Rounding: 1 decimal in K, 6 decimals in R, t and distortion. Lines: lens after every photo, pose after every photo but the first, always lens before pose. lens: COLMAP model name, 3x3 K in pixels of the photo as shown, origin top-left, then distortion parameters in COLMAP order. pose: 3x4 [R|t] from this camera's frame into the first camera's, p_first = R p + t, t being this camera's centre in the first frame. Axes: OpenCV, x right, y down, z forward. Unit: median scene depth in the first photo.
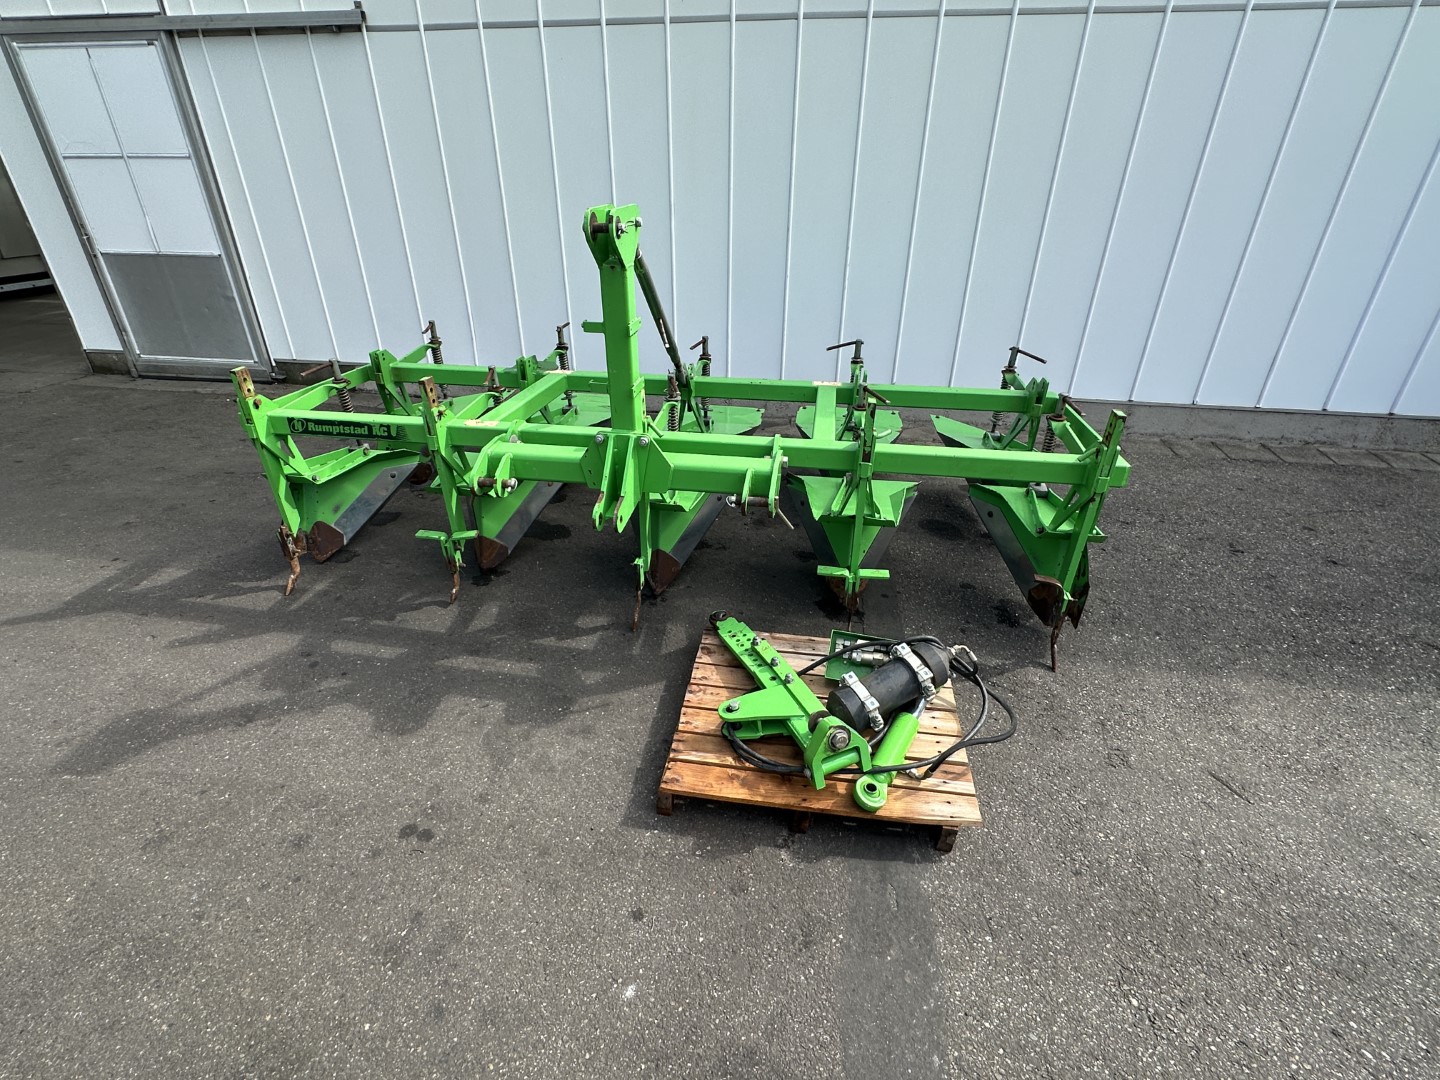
lens RADIAL K [[689.4, 0, 720.1], [0, 689.4, 539.4], [0, 0, 1]] dist [-0.003886, -0.000462]
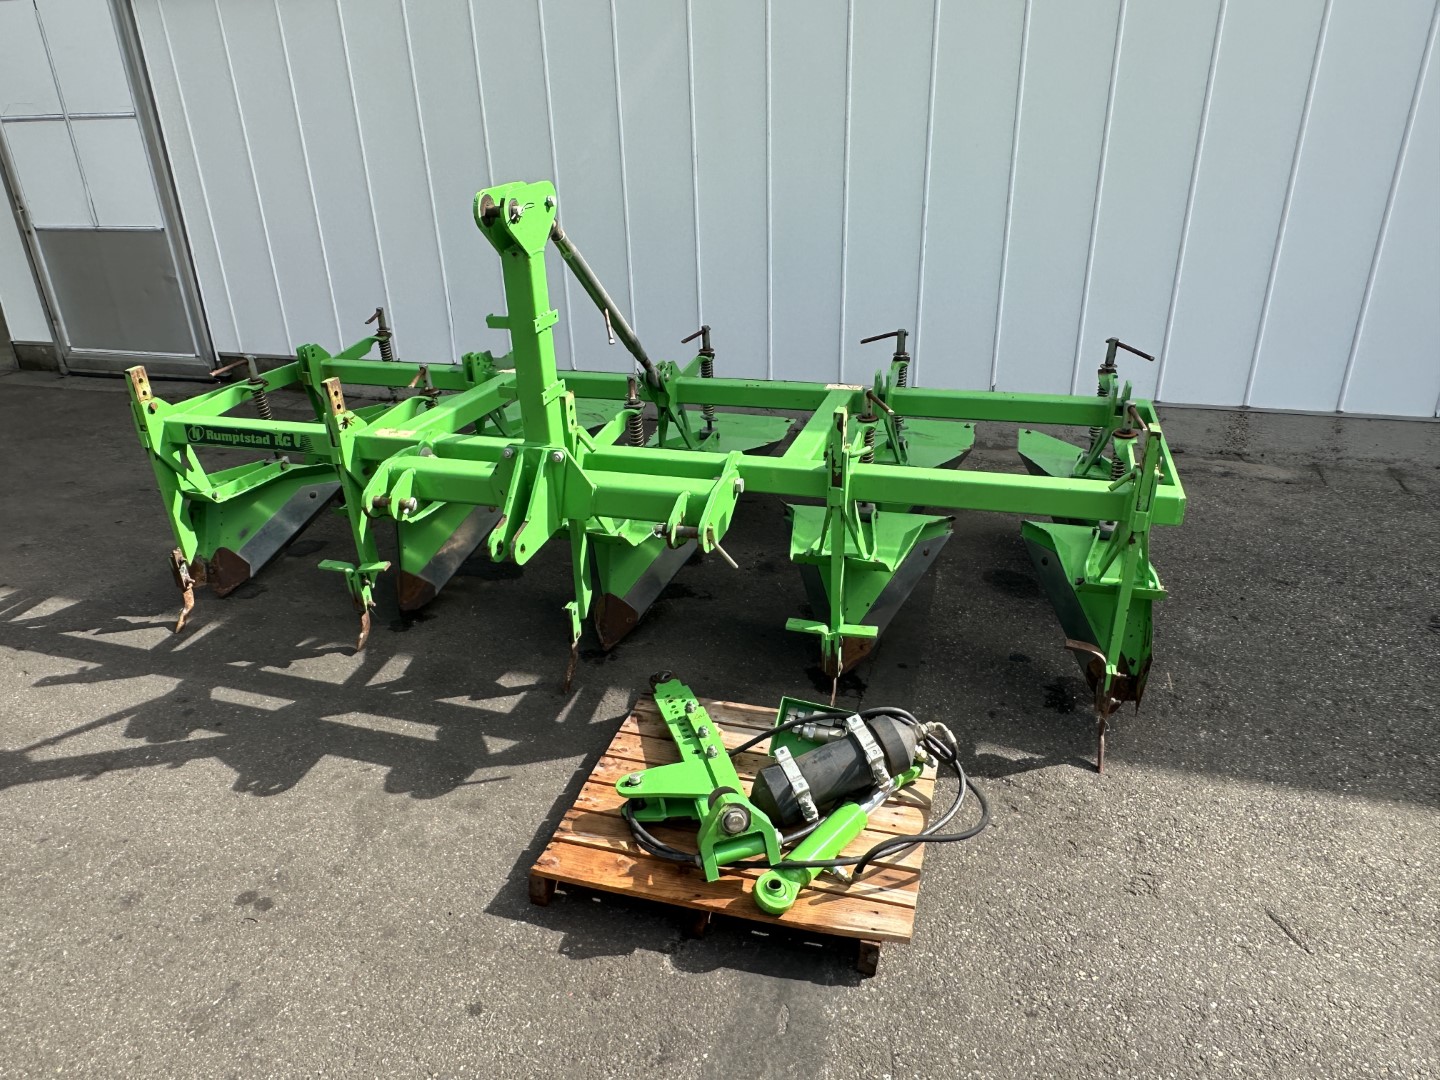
lens RADIAL K [[994.8, 0, 712.1], [0, 994.8, 545.4], [0, 0, 1]] dist [-0.005133, -0.000245]
pose [[0.989672, 0.026453, -0.140891, 0.233049], [-0.034758, 0.997780, -0.056810, 0.024858], [0.139076, 0.061120, 0.988394, -0.145382]]
